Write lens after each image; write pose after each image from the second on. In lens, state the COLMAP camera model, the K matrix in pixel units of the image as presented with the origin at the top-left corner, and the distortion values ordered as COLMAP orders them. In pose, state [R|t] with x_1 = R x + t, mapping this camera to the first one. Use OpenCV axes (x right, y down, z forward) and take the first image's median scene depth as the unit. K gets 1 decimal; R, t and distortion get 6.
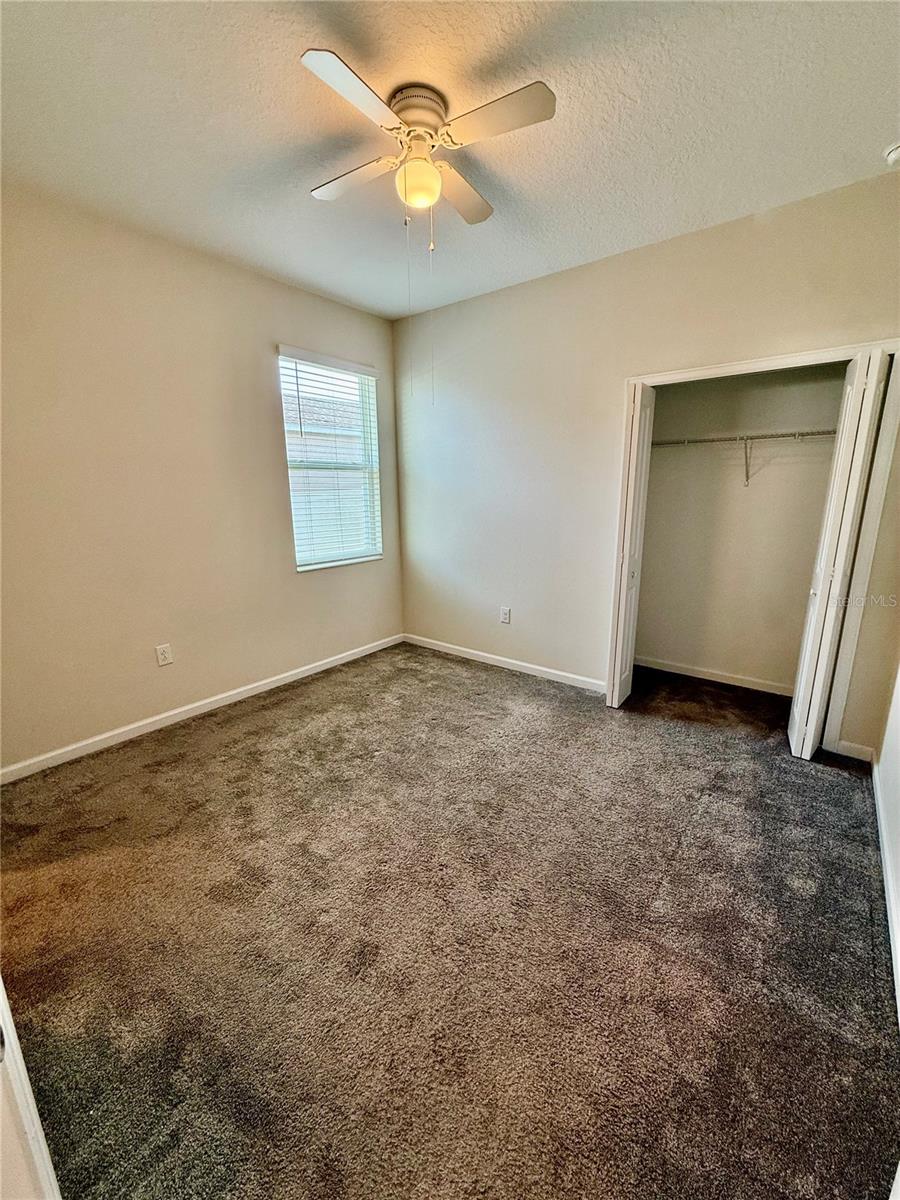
lens RADIAL K [[478.9, 0, 450.0], [0, 478.9, 600.0], [0, 0, 1]] dist [0.001105, -0.000018]
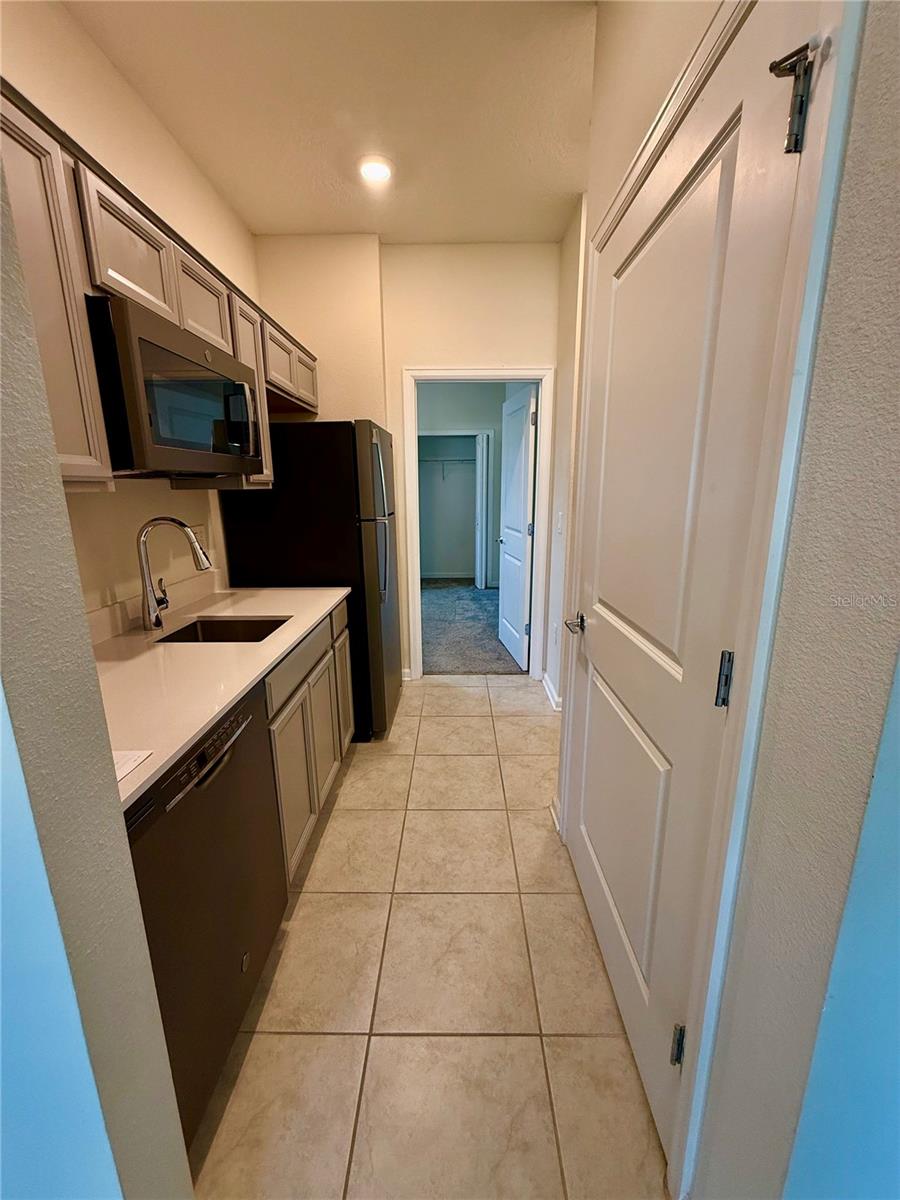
lens RADIAL K [[478.9, 0, 450.0], [0, 478.9, 600.0], [0, 0, 1]] dist [0.001105, -0.000018]
pose [[0.794218, -0.133949, 0.592685, -0.980436], [0.135534, 0.989878, 0.042095, 0.274204], [-0.592325, 0.046896, 0.804334, -1.008085]]
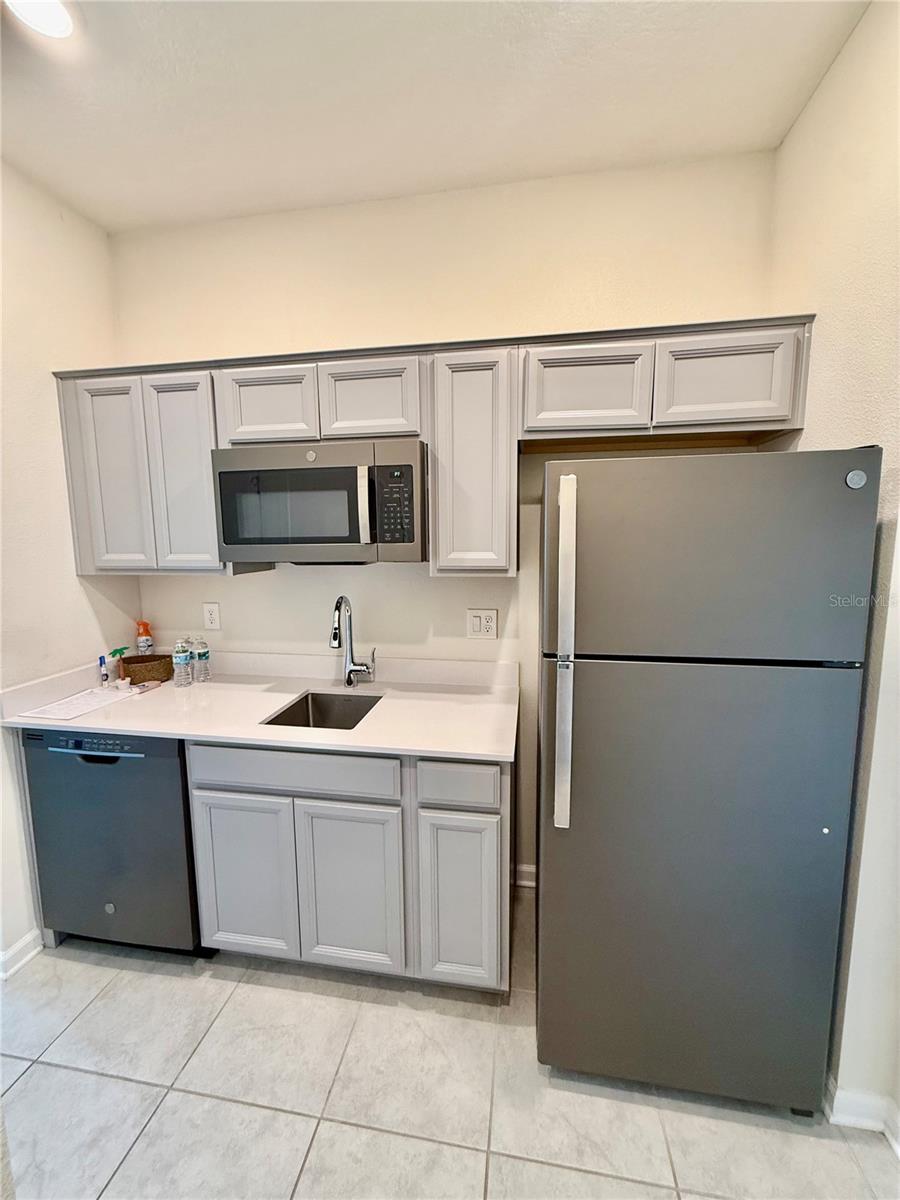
lens RADIAL K [[478.9, 0, 450.0], [0, 478.9, 600.0], [0, 0, 1]] dist [0.001105, -0.000018]
pose [[0.483212, 0.117682, -0.867558, -0.108473], [-0.194276, 0.980633, 0.024813, 0.082020], [0.853676, 0.156555, 0.496716, -0.457799]]
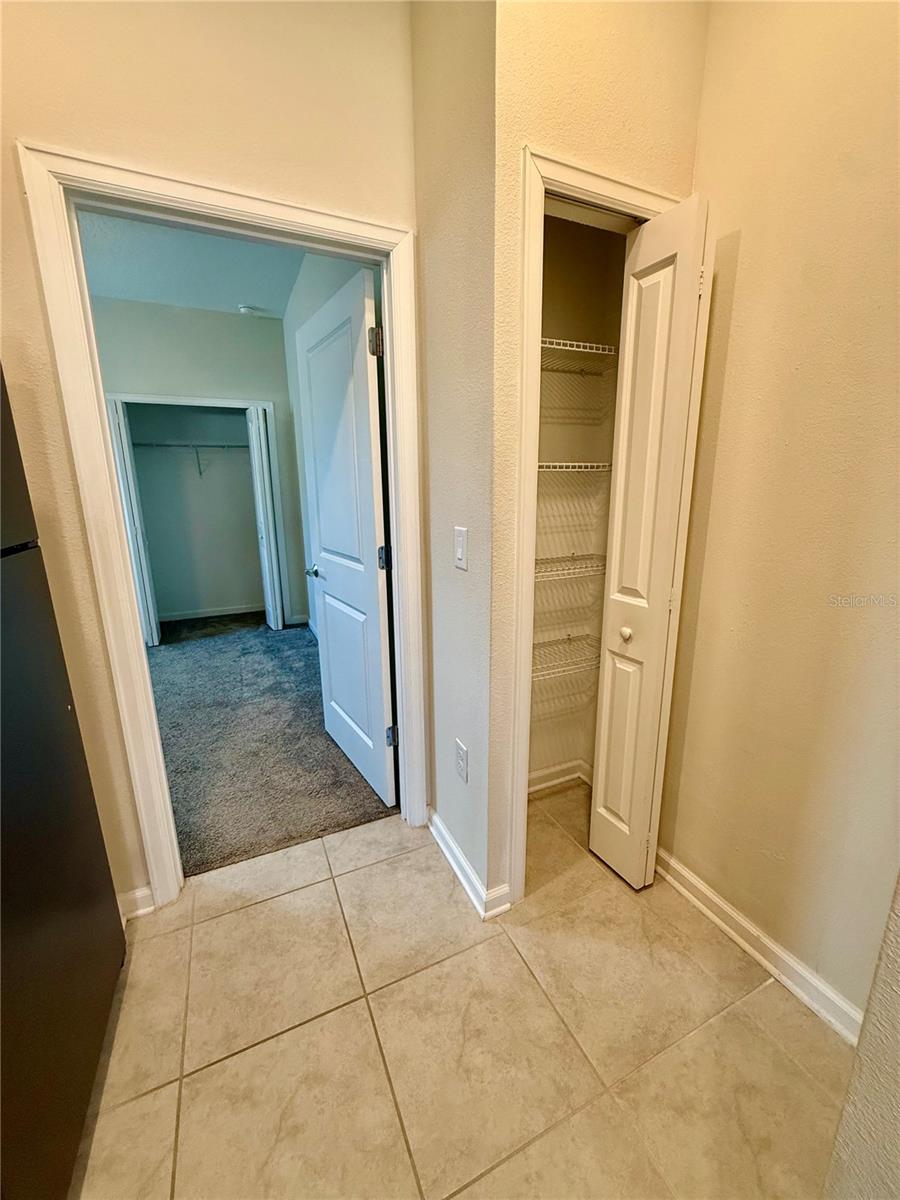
lens RADIAL K [[478.9, 0, 450.0], [0, 478.9, 600.0], [0, 0, 1]] dist [0.001105, -0.000018]
pose [[0.456001, -0.196567, 0.868000, -0.536112], [0.204578, 0.972338, 0.112721, 0.161068], [-0.866147, 0.126173, 0.483601, -0.459620]]
